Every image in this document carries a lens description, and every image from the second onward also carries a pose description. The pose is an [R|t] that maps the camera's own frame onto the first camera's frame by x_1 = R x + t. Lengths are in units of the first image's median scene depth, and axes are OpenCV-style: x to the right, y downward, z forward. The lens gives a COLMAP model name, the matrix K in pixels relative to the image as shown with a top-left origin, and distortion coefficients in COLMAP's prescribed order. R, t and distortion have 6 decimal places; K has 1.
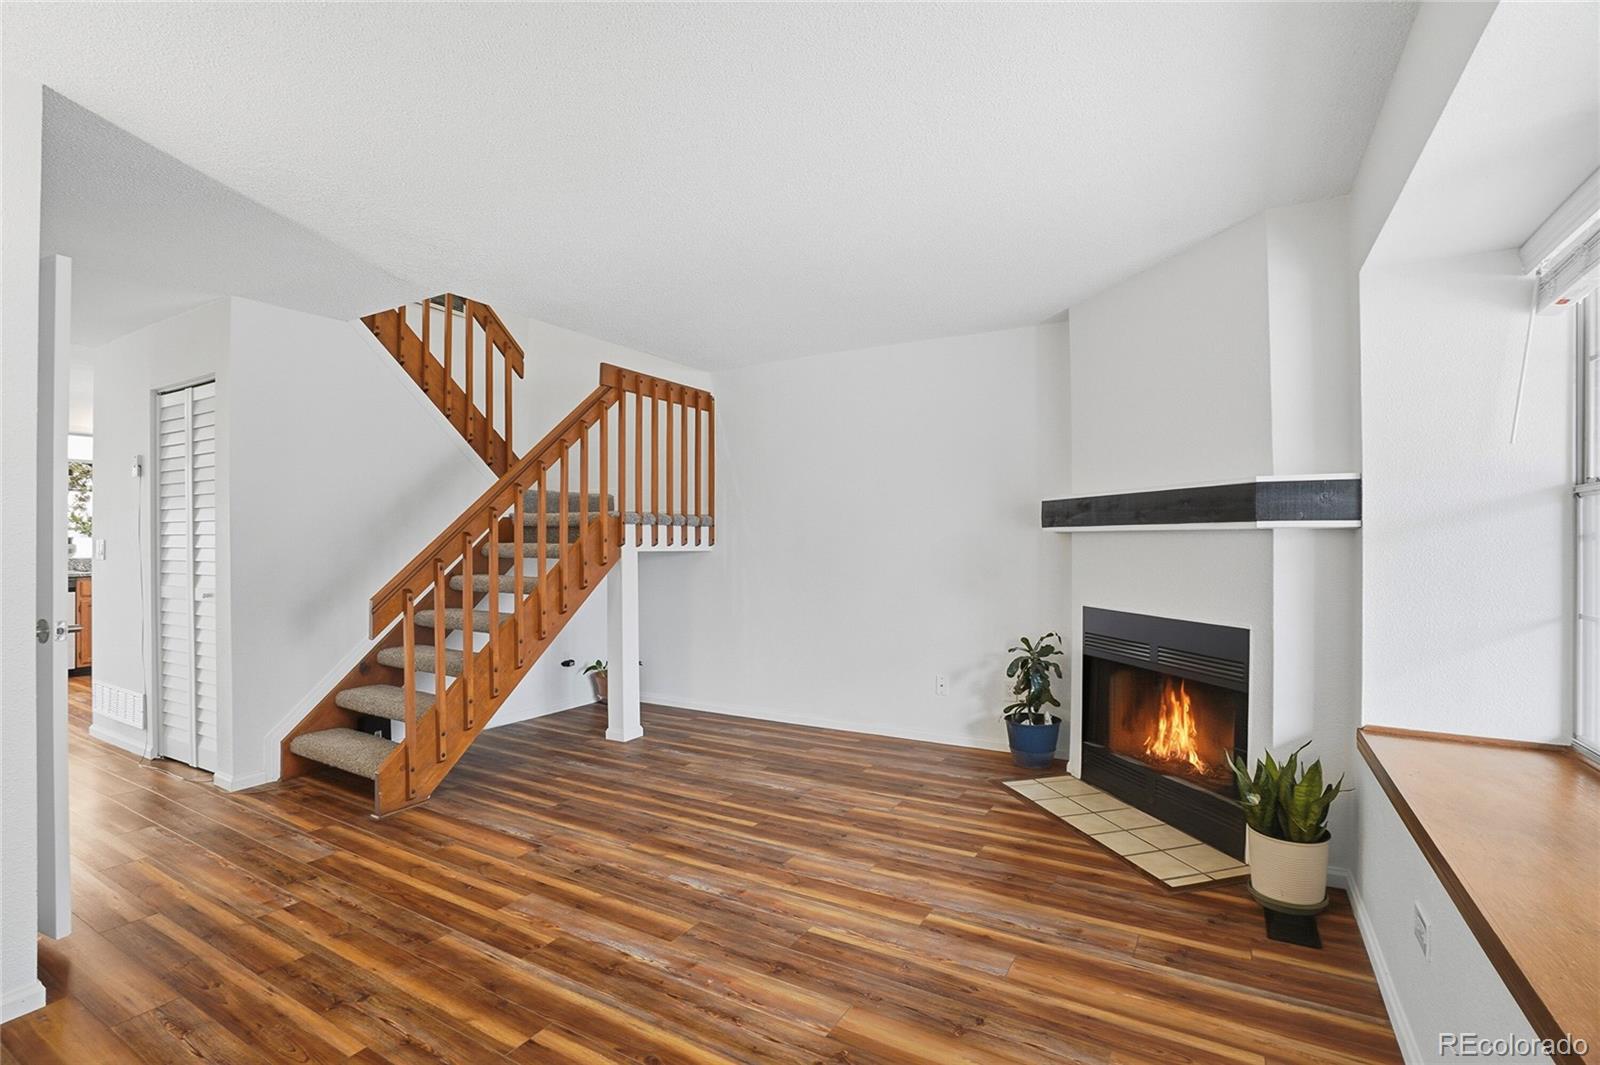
lens RADIAL K [[760.0, 0, 807.9], [0, 760.0, 554.8], [0, 0, 1]] dist [-0.082052, 0.035461]
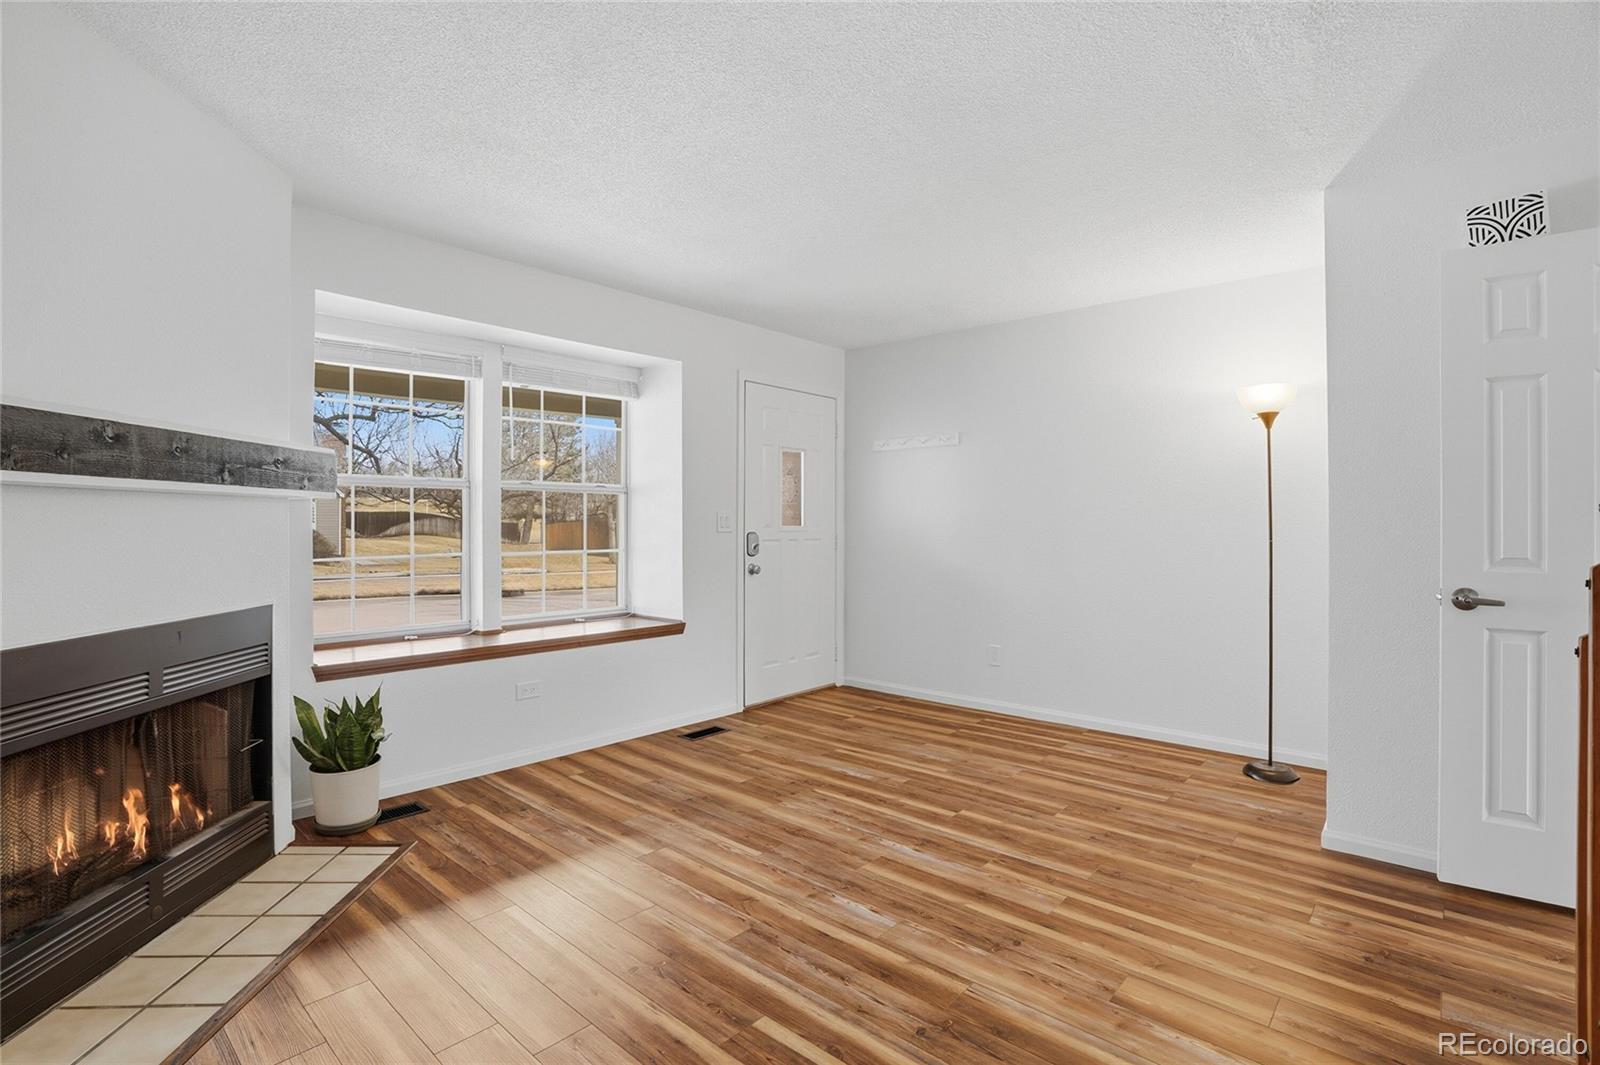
lens RADIAL K [[748.6, 0, 796.1], [0, 748.6, 532.6], [0, 0, 1]] dist [-0.074261, 0.033023]
pose [[-0.976970, -0.007590, 0.213244, -0.226891], [-0.000545, 0.999453, 0.033078, -0.019402], [-0.213378, 0.032200, -0.976439, 1.635784]]
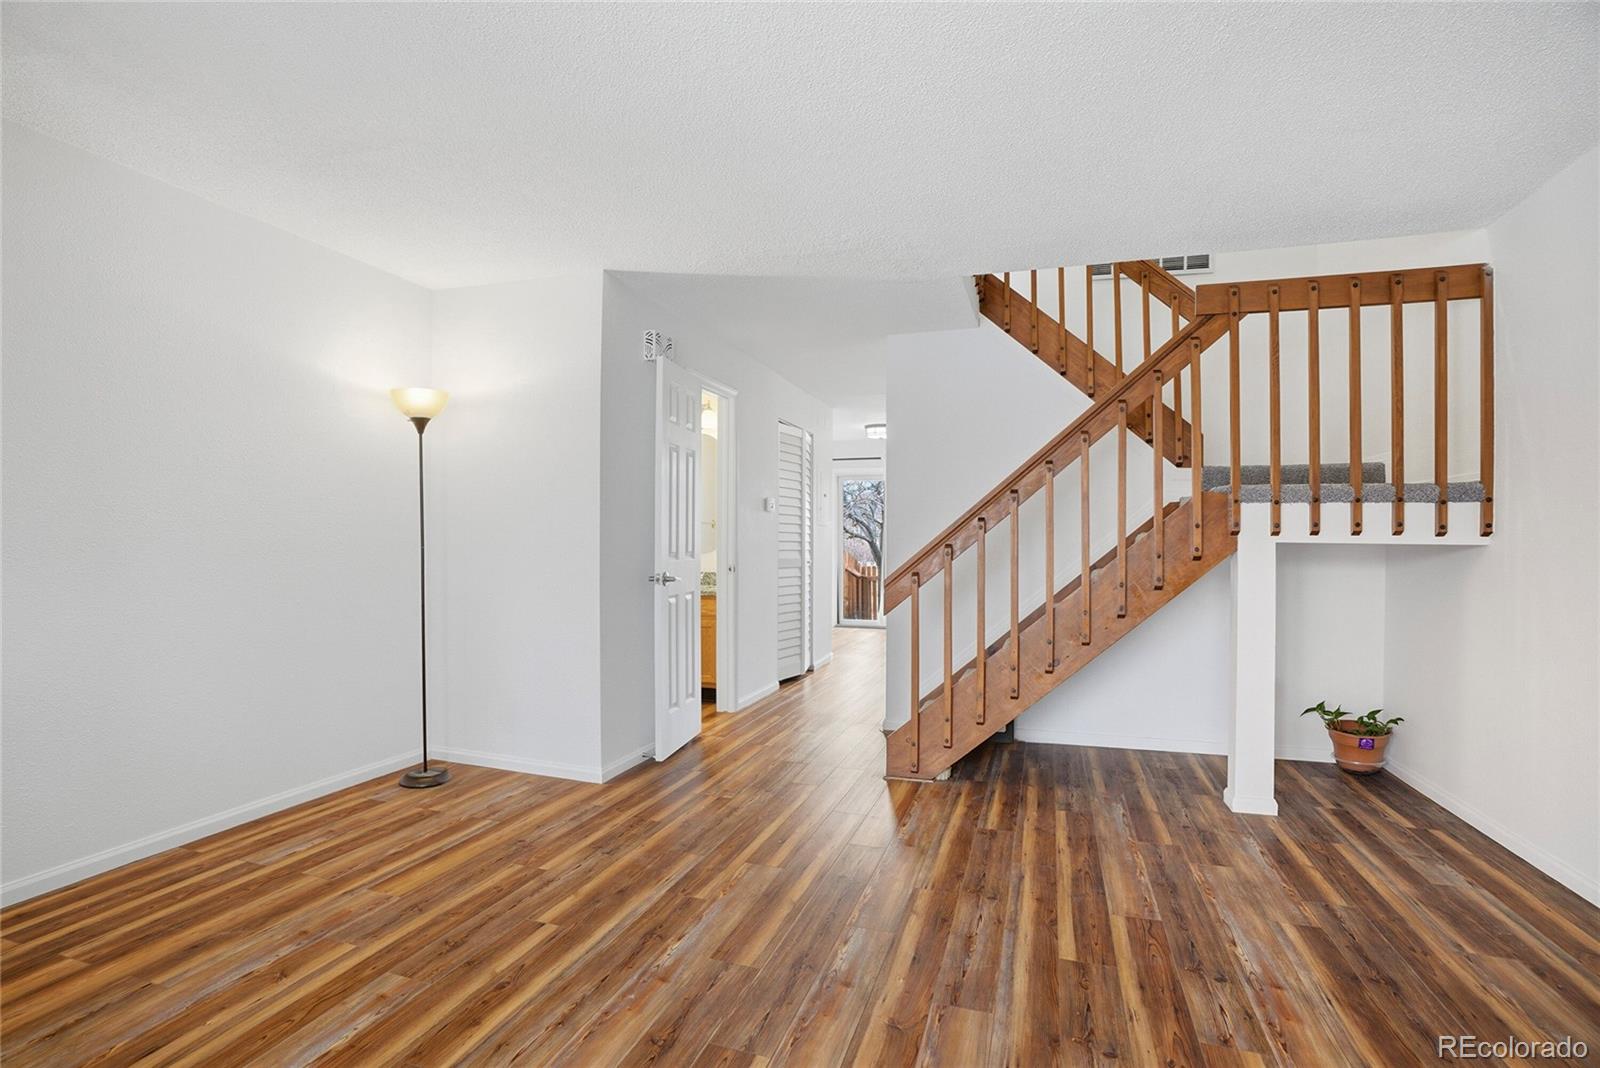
lens RADIAL K [[763.0, 0, 781.5], [0, 763.0, 537.3], [0, 0, 1]] dist [-0.070832, 0.028207]
pose [[0.178562, -0.004692, -0.983917, 0.551328], [-0.024494, 0.999658, -0.009212, 0.013737], [0.983624, 0.025745, 0.178386, 0.694830]]
